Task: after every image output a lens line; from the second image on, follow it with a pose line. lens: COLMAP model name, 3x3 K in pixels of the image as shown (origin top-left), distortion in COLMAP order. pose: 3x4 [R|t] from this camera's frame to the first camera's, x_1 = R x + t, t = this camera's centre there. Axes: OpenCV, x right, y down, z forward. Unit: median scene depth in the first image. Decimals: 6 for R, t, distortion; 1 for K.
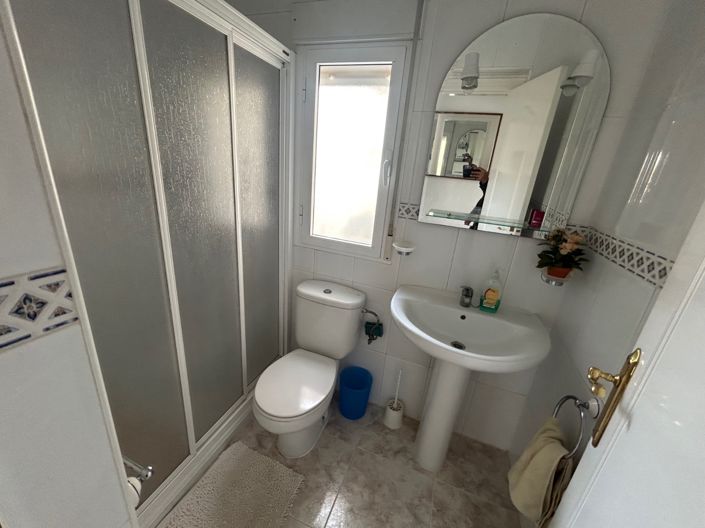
lens RADIAL K [[286.3, 0, 351.3], [0, 286.3, 264.0], [0, 0, 1]] dist [0.001420, 0.000003]
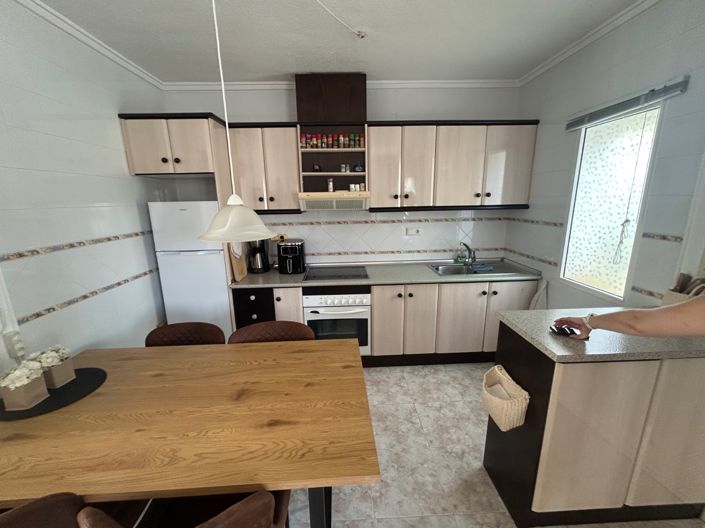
lens RADIAL K [[286.3, 0, 353.8], [0, 286.3, 262.3], [0, 0, 1]] dist [0.001420, 0.000003]
pose [[-0.915739, 0.019569, -0.401298, 0.785247], [-0.188152, 0.861633, 0.471368, -0.548265], [0.354996, 0.507155, -0.785349, 1.364498]]
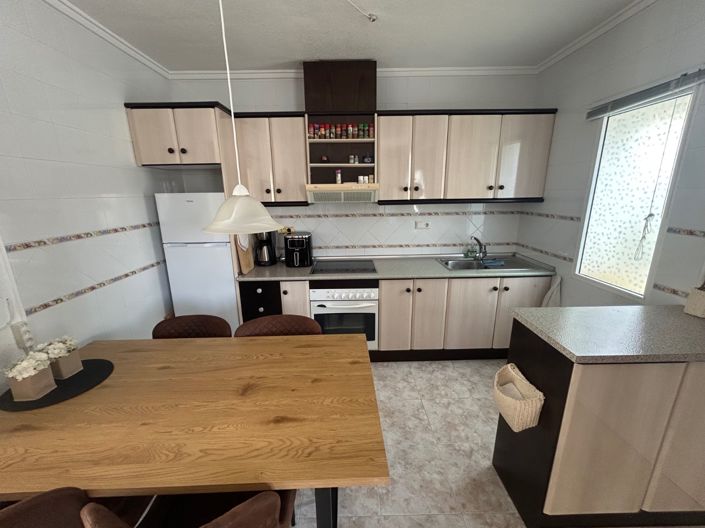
lens RADIAL K [[286.3, 0, 354.1], [0, 286.3, 262.3], [0, 0, 1]] dist [0.001420, 0.000003]
pose [[-0.924461, 0.019654, -0.380769, 0.779784], [-0.185640, 0.849098, 0.494540, -0.531865], [0.333030, 0.527869, -0.781310, 1.336574]]
